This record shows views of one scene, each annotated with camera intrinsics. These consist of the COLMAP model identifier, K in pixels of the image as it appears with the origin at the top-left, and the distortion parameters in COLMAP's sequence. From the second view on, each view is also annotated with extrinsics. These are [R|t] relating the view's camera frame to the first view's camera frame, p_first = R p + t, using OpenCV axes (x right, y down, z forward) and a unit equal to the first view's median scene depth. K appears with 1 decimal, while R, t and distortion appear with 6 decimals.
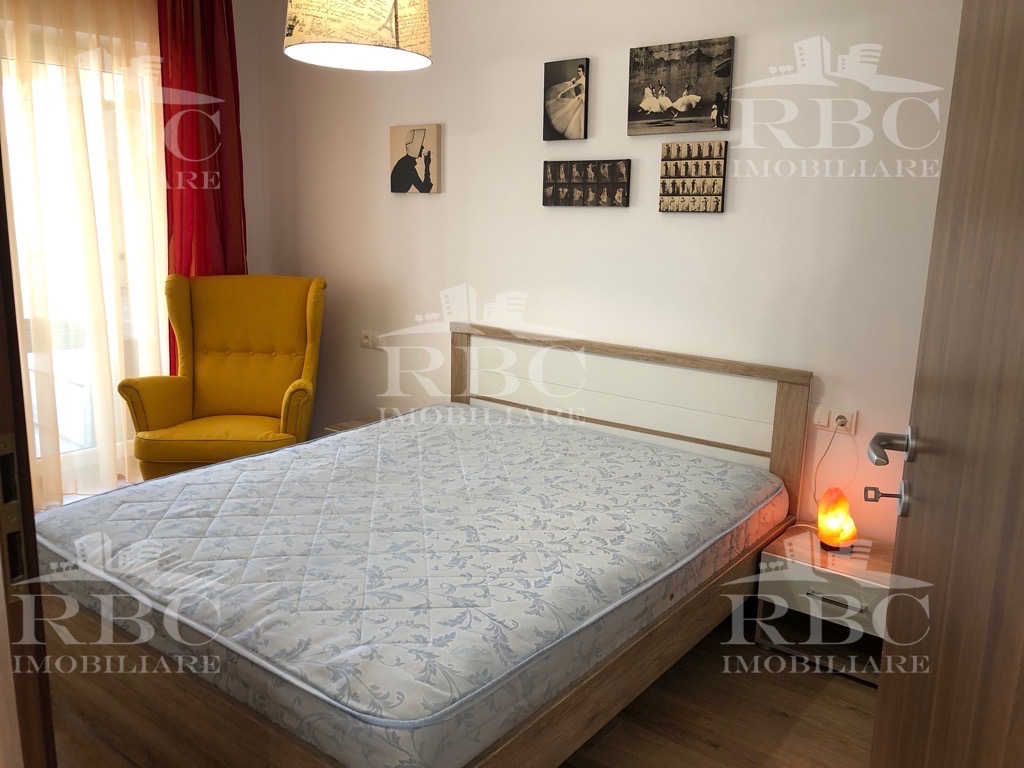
lens RADIAL K [[843.6, 0, 511.3], [0, 843.6, 378.1], [0, 0, 1]] dist [0.049148, -0.082230]
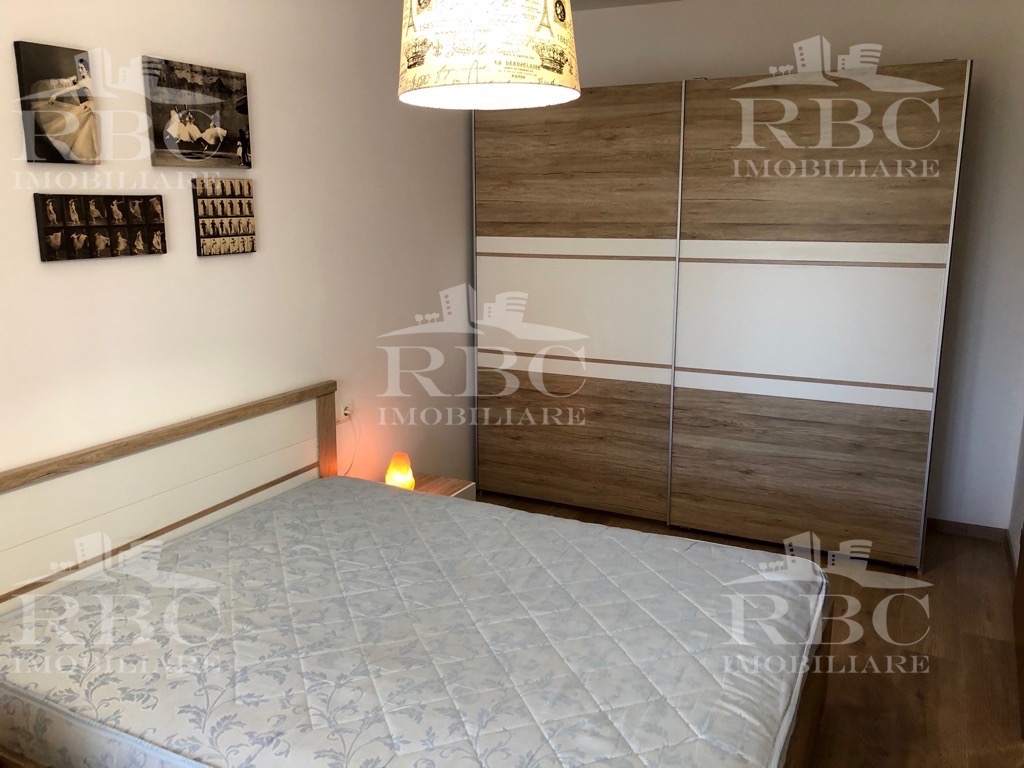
lens RADIAL K [[843.6, 0, 515.0], [0, 843.6, 379.4], [0, 0, 1]] dist [0.049148, -0.082230]
pose [[-0.206123, -0.219568, 0.953574, -0.758379], [0.193144, 0.946199, 0.259620, -0.245132], [-0.959275, 0.237690, -0.152626, 0.870430]]
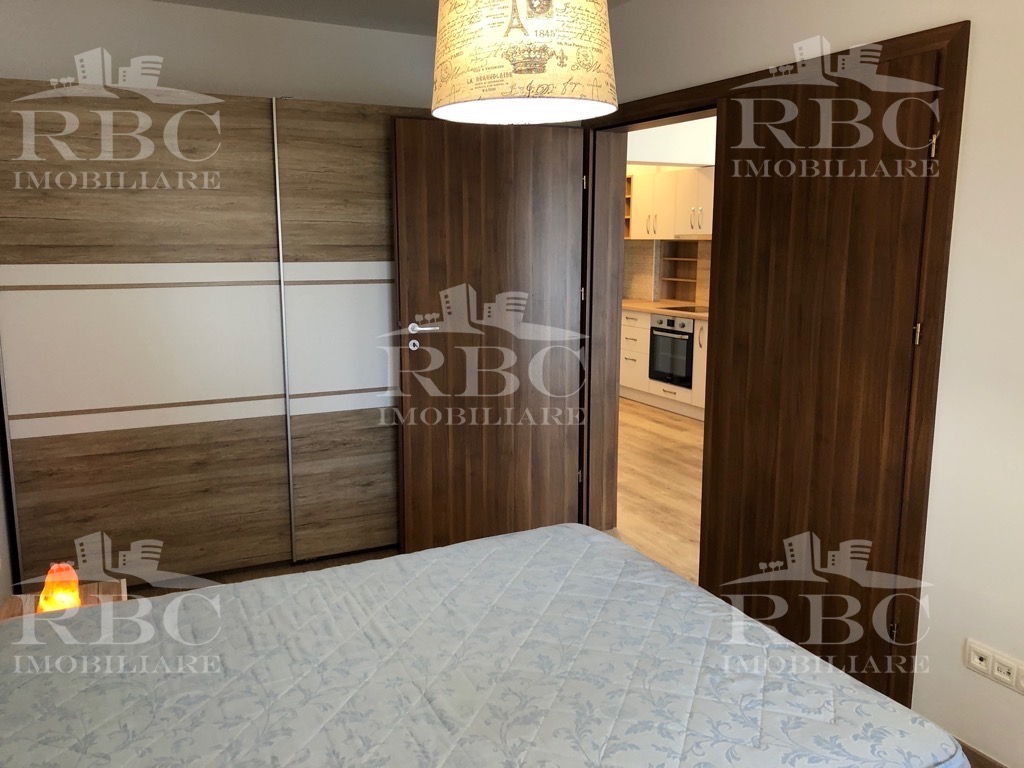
lens RADIAL K [[843.6, 0, 518.0], [0, 843.6, 390.1], [0, 0, 1]] dist [0.049148, -0.082230]
pose [[-0.912881, -0.106103, 0.394195, -0.380255], [0.053707, 0.926023, 0.373626, -0.328609], [-0.404677, 0.362247, -0.839651, 1.317520]]
